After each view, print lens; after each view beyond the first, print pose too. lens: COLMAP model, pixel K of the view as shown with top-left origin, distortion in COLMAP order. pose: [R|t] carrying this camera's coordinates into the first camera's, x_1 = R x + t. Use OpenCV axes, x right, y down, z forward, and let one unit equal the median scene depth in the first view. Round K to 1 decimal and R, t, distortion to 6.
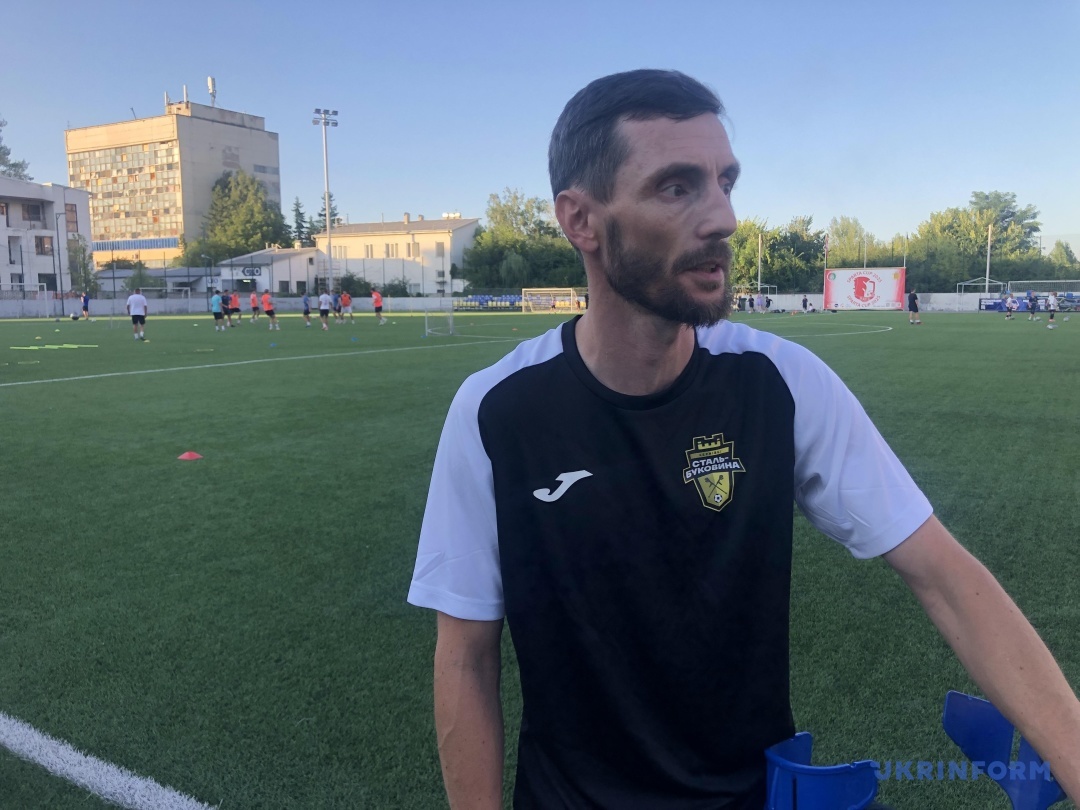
lens RADIAL K [[917.6, 0, 548.2], [0, 917.6, 403.3], [0, 0, 1]] dist [0.068294, -0.060802]
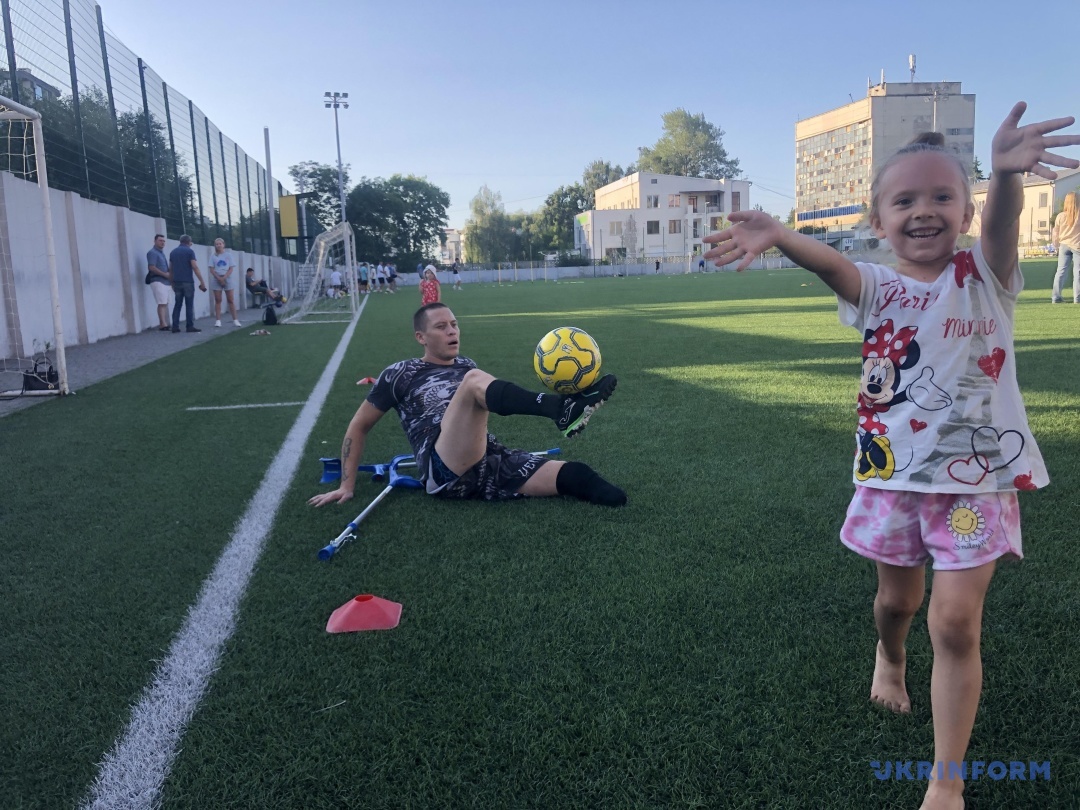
lens RADIAL K [[917.6, 0, 535.9], [0, 917.6, 398.7], [0, 0, 1]] dist [0.068294, -0.060802]
pose [[0.684255, 0.079400, -0.724907, 0.233321], [-0.050751, 0.996830, 0.061280, 0.019101], [0.727475, -0.005141, 0.686115, -0.128318]]
